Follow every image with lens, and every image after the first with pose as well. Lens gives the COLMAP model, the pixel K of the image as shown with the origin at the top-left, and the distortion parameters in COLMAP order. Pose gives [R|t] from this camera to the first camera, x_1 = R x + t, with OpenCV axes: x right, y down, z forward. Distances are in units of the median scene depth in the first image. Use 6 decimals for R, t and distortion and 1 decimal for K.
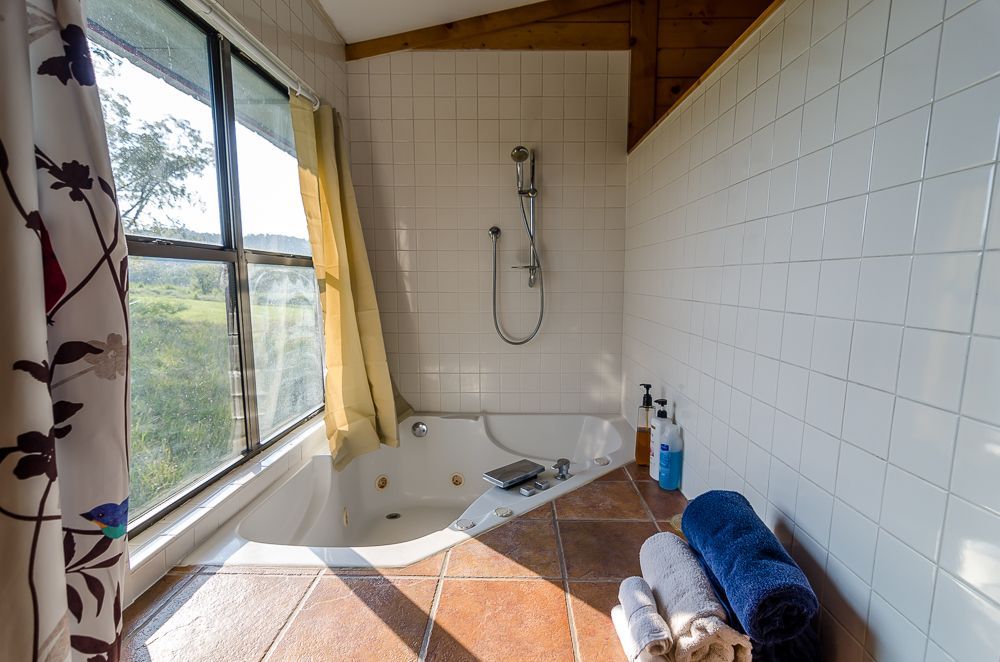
lens RADIAL K [[479.2, 0, 503.5], [0, 479.2, 347.4], [0, 0, 1]] dist [-0.000491, 0.000100]
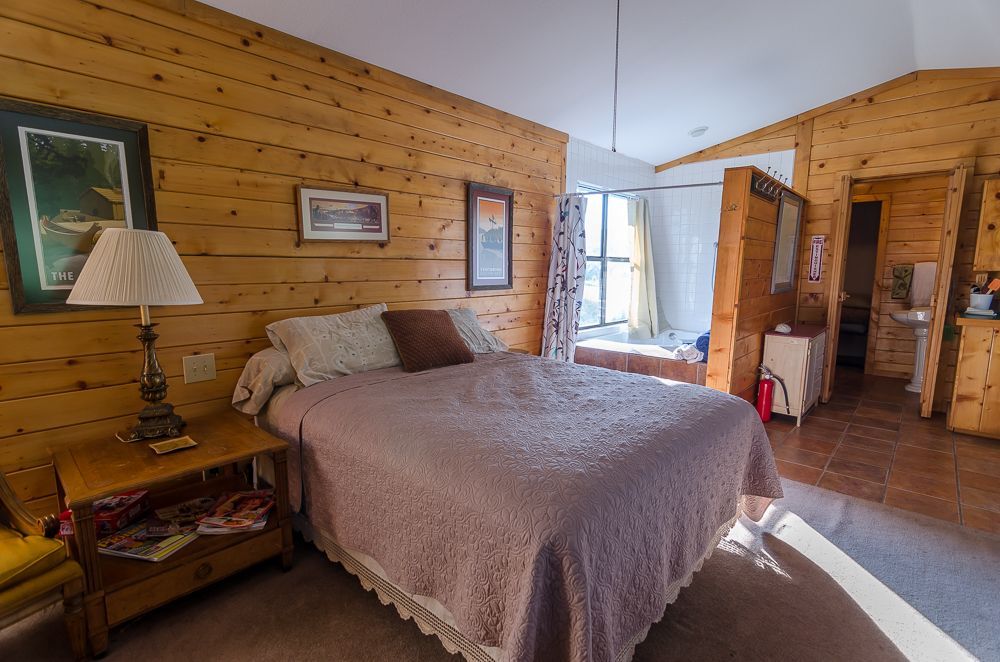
lens RADIAL K [[476.7, 0, 505.7], [0, 476.7, 333.1], [0, 0, 1]] dist [-0.005073, 0.004917]
pose [[0.754608, 0.088509, -0.650179, 0.856514], [-0.092546, 0.995312, 0.028082, 0.218787], [0.649617, 0.038980, 0.759262, -1.470147]]
